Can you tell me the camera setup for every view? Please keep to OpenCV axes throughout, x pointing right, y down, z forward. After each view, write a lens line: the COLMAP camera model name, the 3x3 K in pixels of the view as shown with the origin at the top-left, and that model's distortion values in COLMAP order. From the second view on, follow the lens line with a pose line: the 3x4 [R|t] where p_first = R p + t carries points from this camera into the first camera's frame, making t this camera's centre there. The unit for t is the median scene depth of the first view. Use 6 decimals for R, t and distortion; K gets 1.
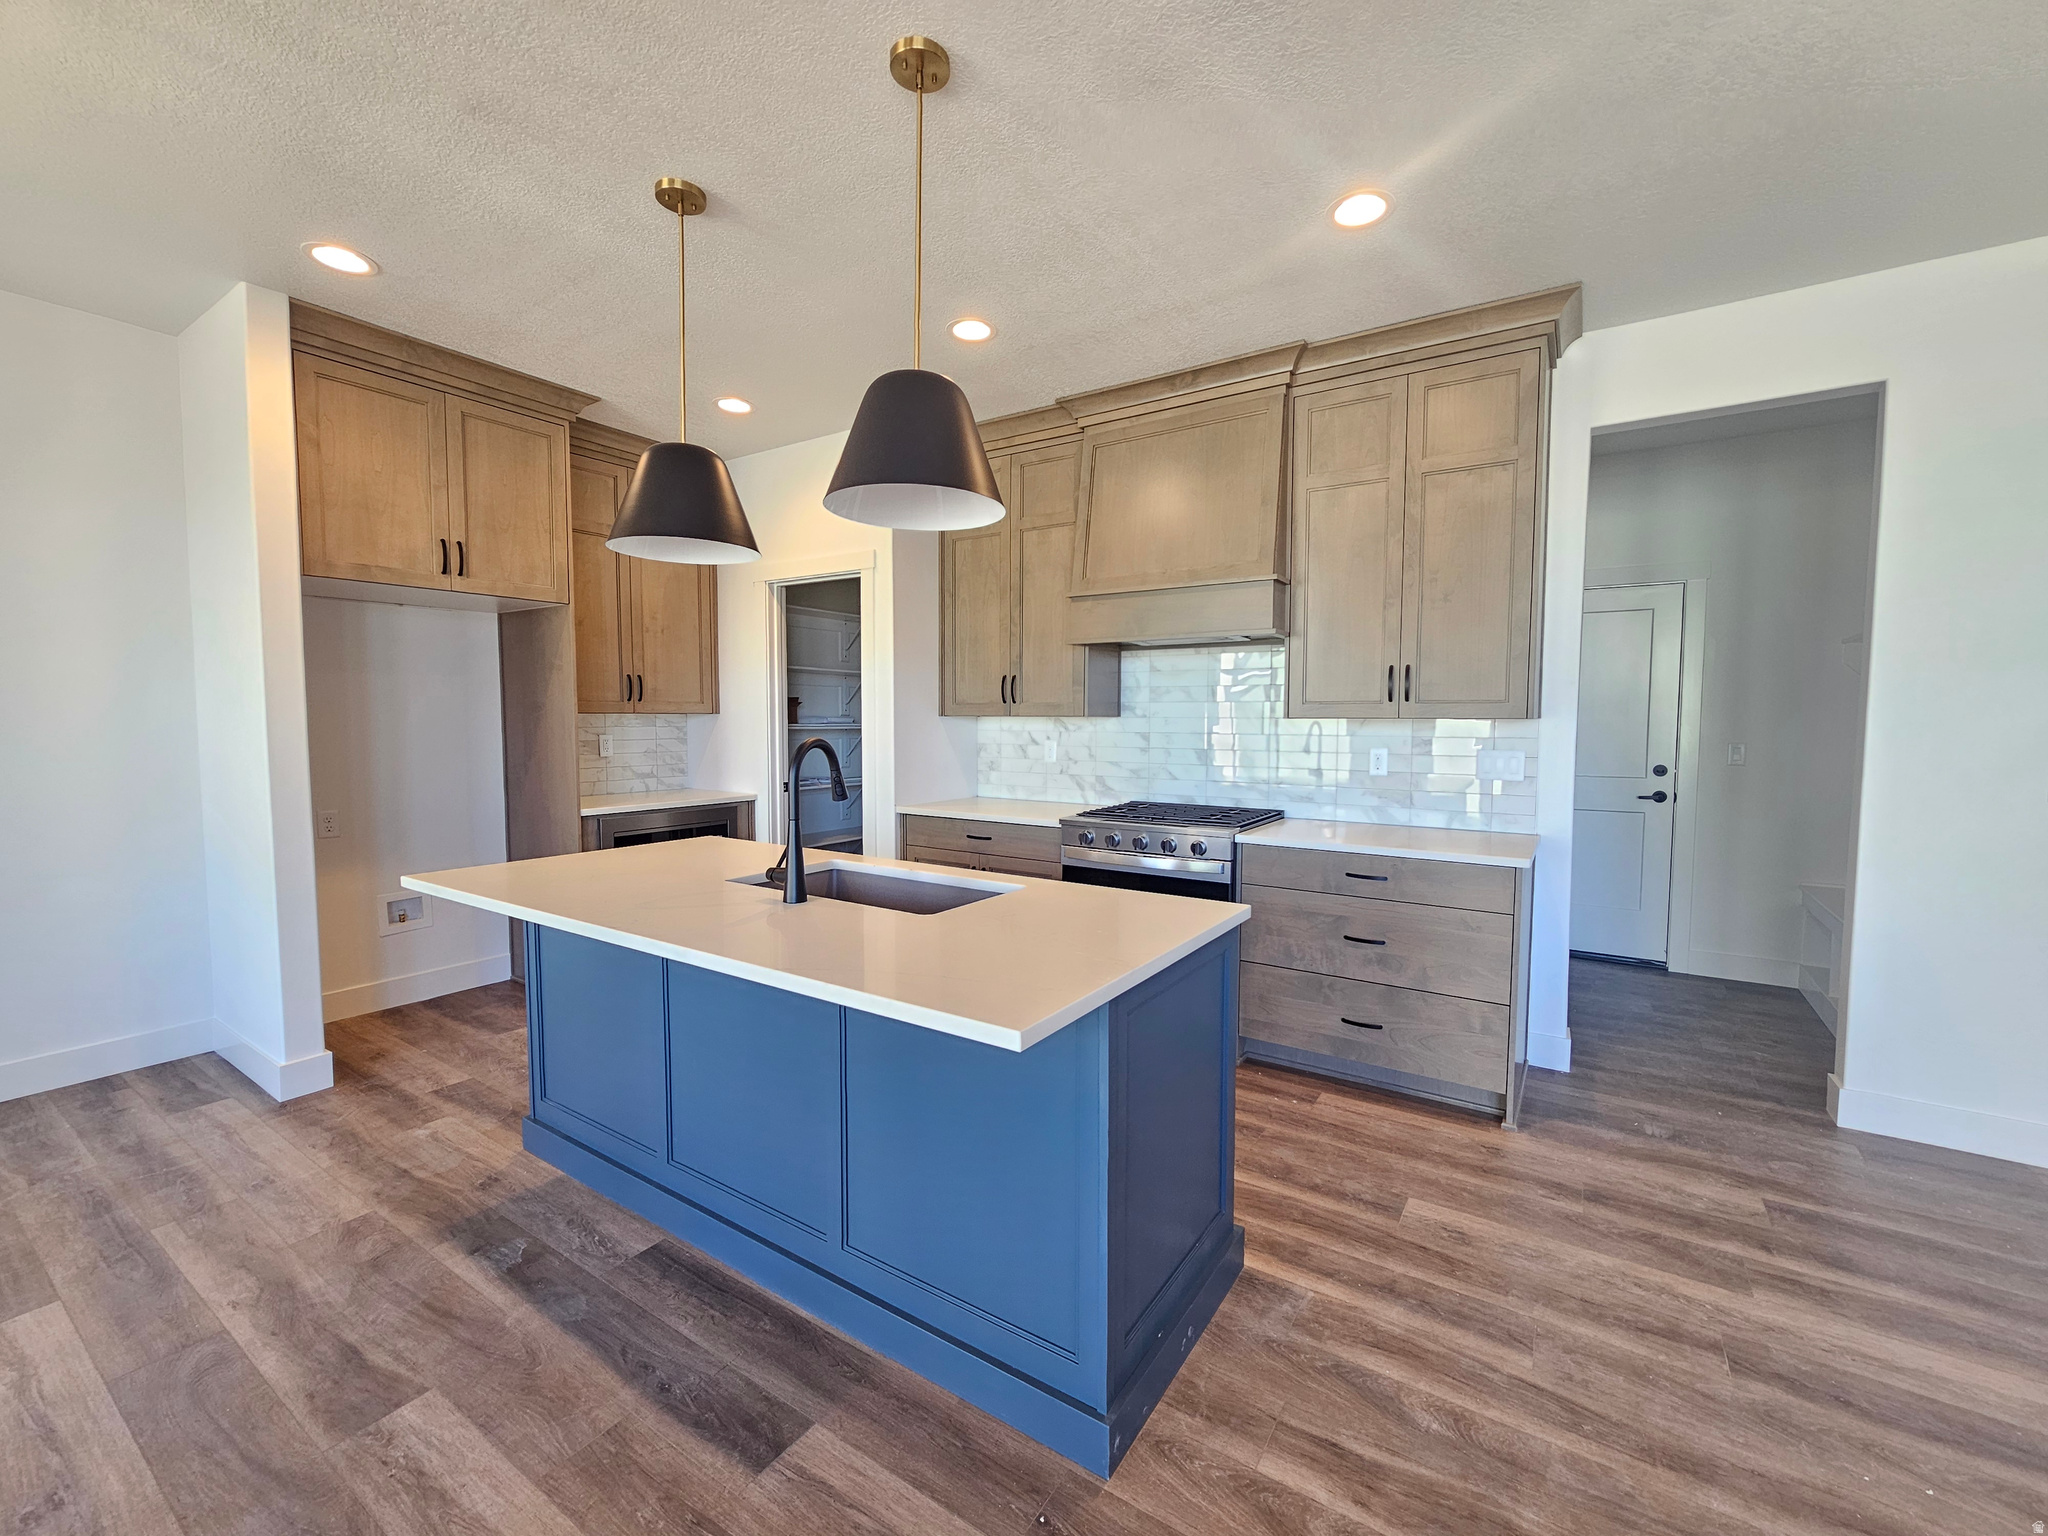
lens RADIAL K [[842.1, 0, 1040.5], [0, 842.1, 768.2], [0, 0, 1]] dist [-0.002991, 0.000399]
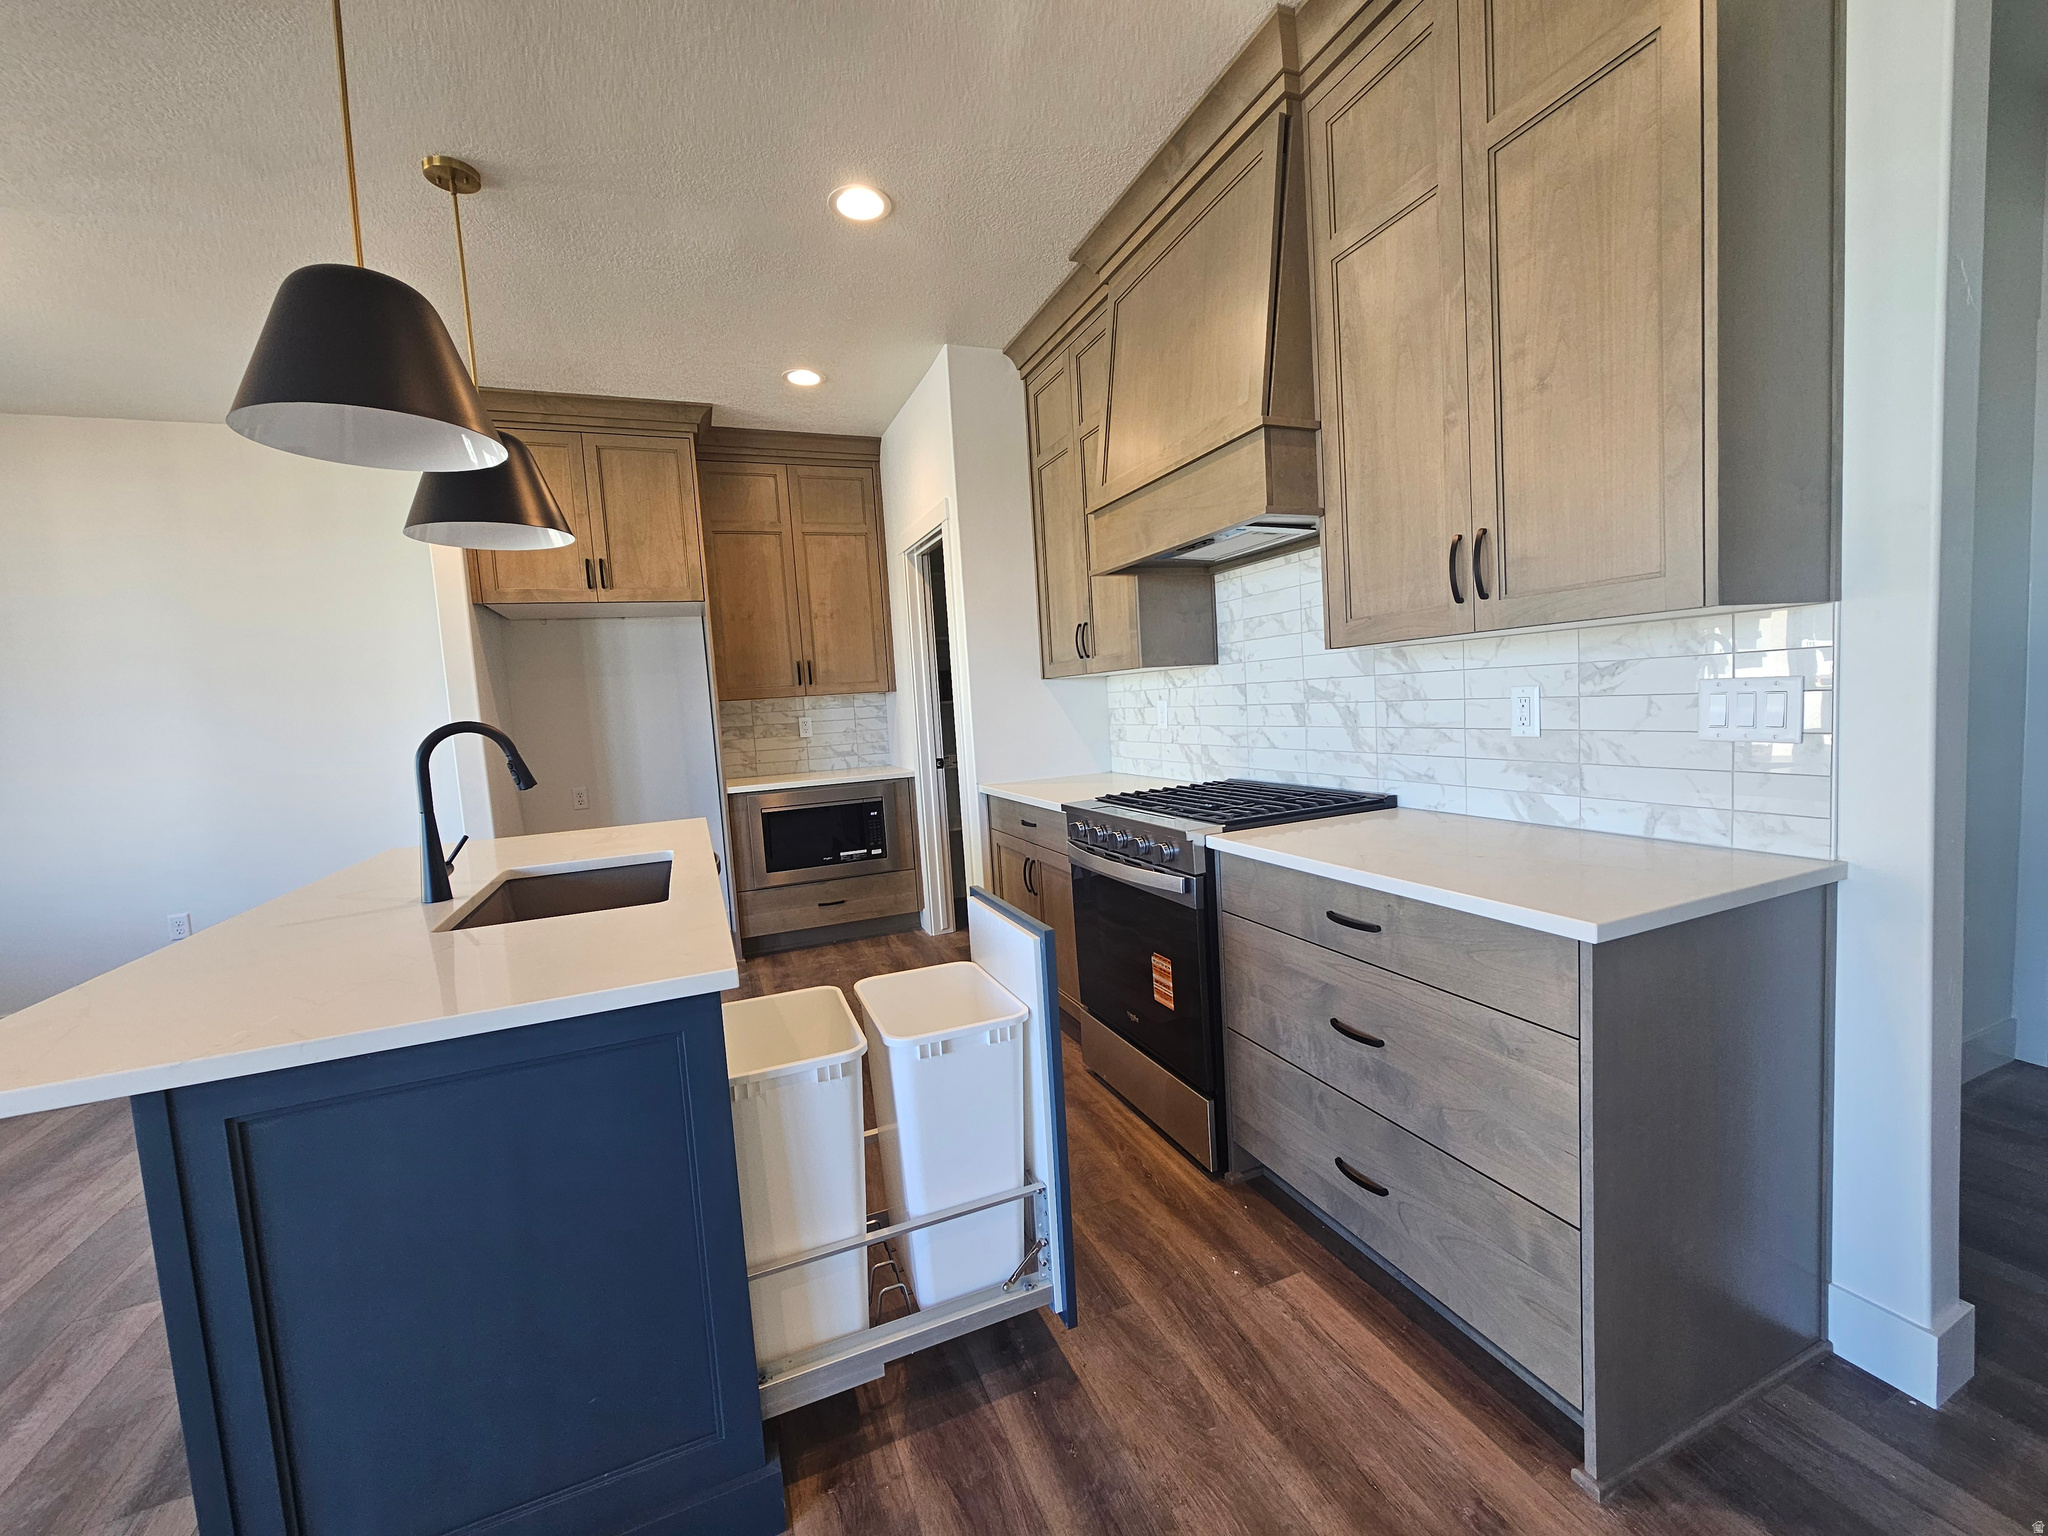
lens RADIAL K [[841.5, 0, 1035.9], [0, 841.5, 765.2], [0, 0, 1]] dist [-0.001243, 0.000243]
pose [[0.827910, -0.010665, -0.560759, 0.412587], [0.032038, 0.999086, 0.028299, 0.001227], [0.559945, -0.041395, 0.827495, 0.328447]]
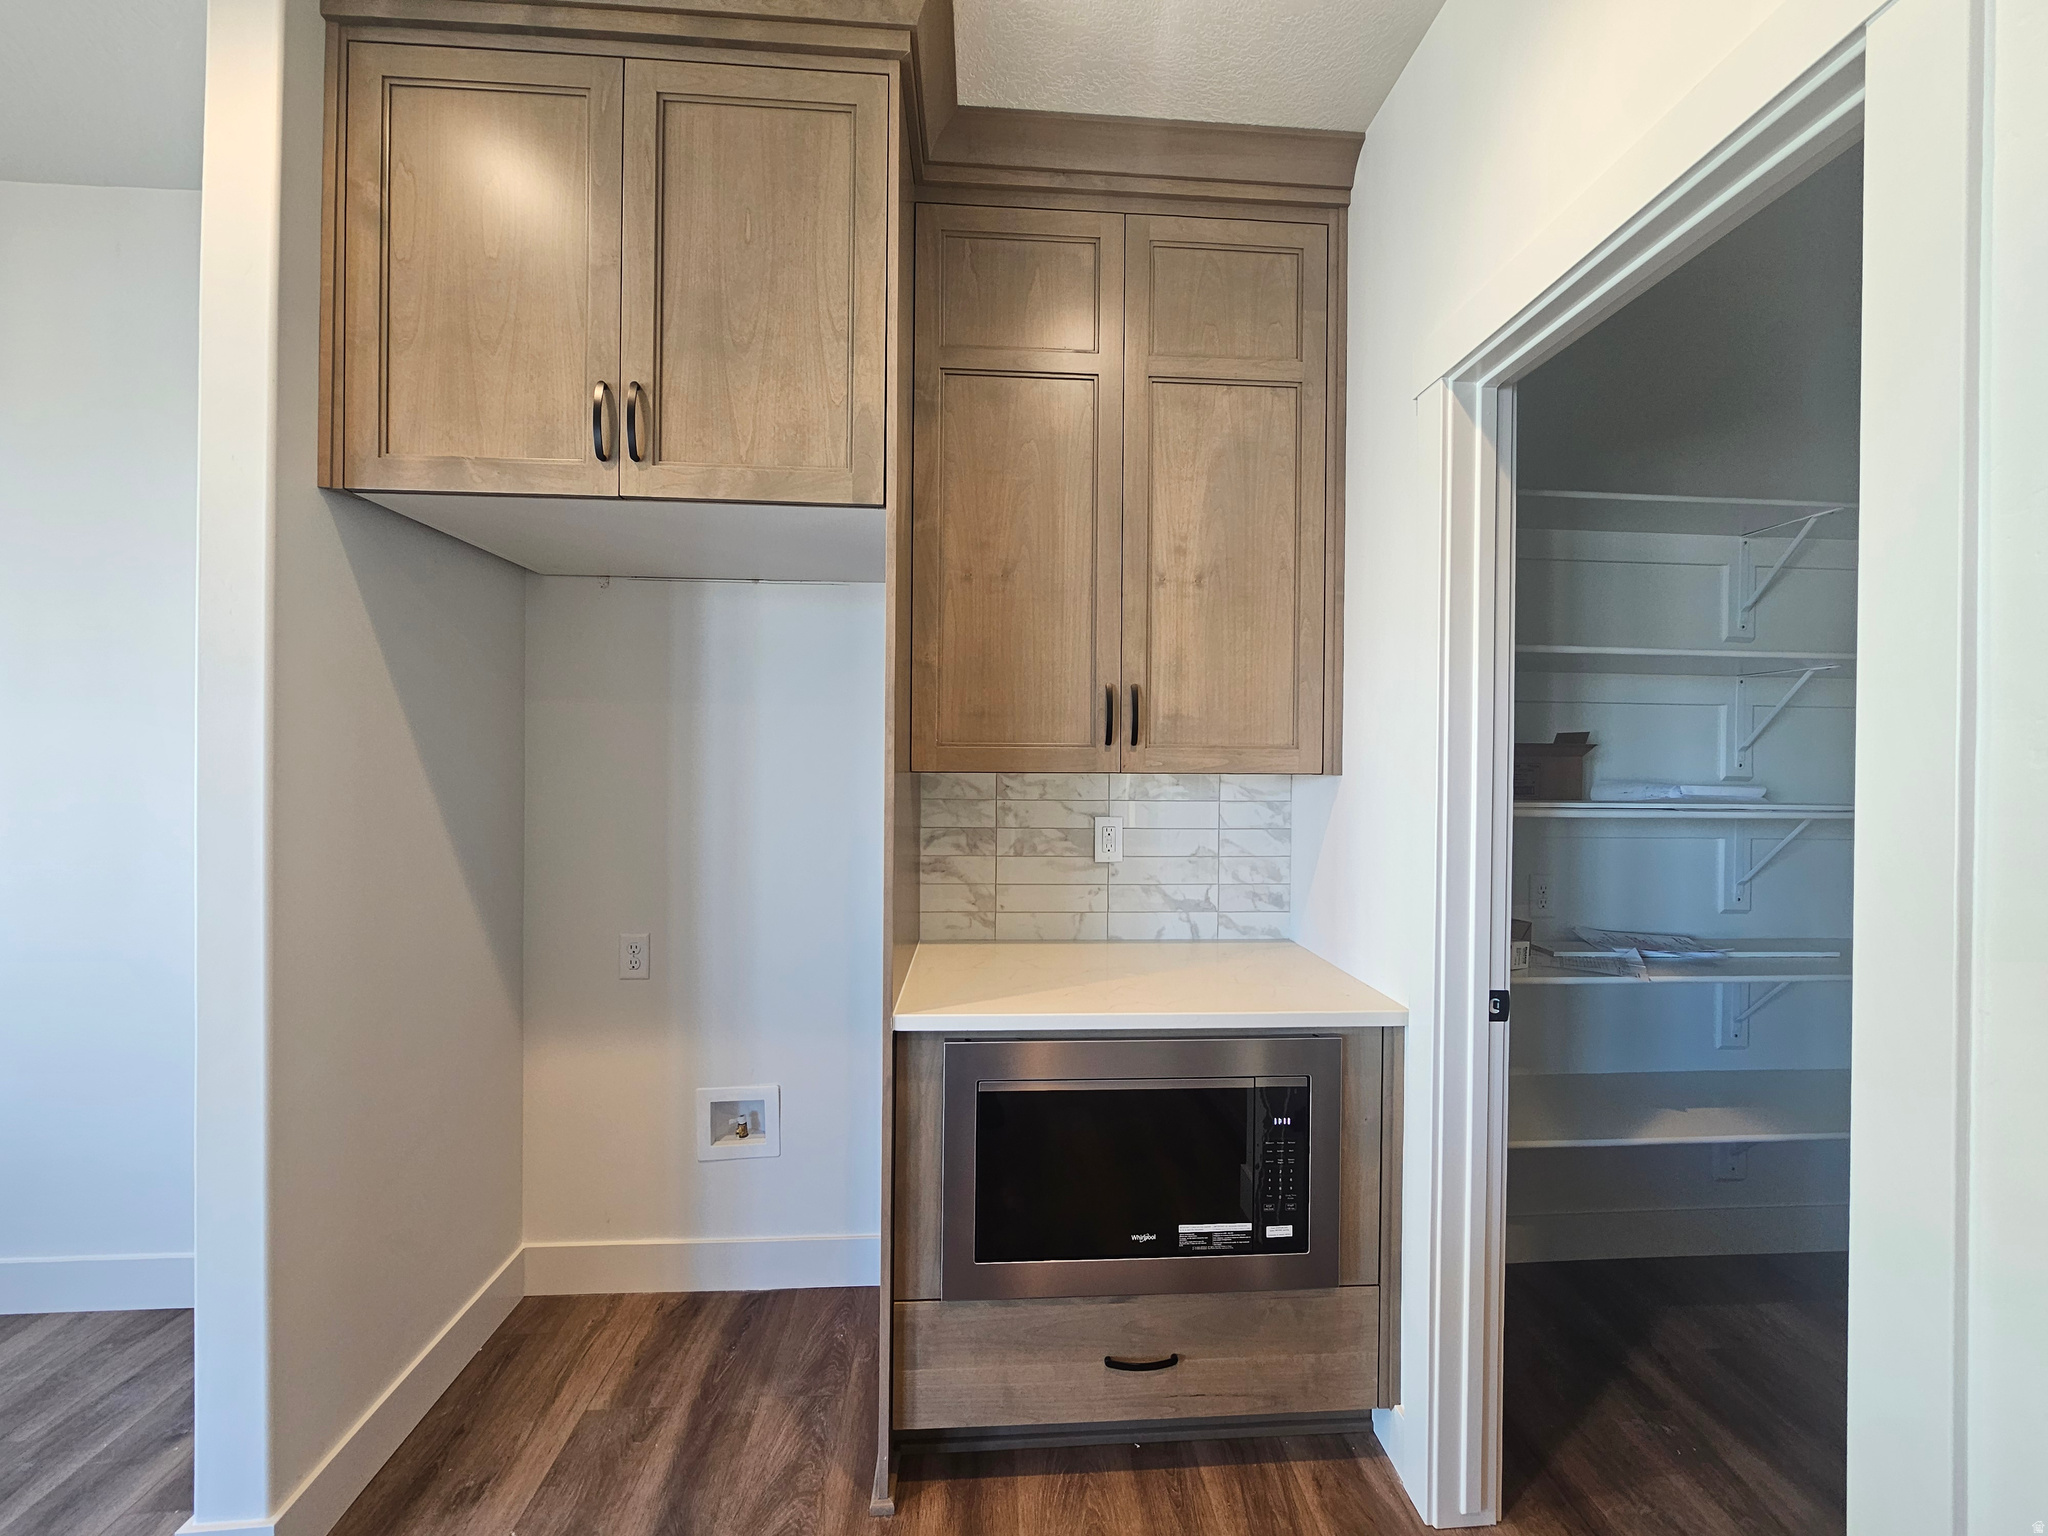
lens RADIAL K [[842.1, 0, 1040.5], [0, 842.1, 768.2], [0, 0, 1]] dist [-0.002991, 0.000399]
pose [[0.607973, 0.003834, -0.793948, -0.193991], [-0.054531, 0.997829, -0.036939, -0.058084], [0.792083, 0.065753, 0.606862, 0.827863]]
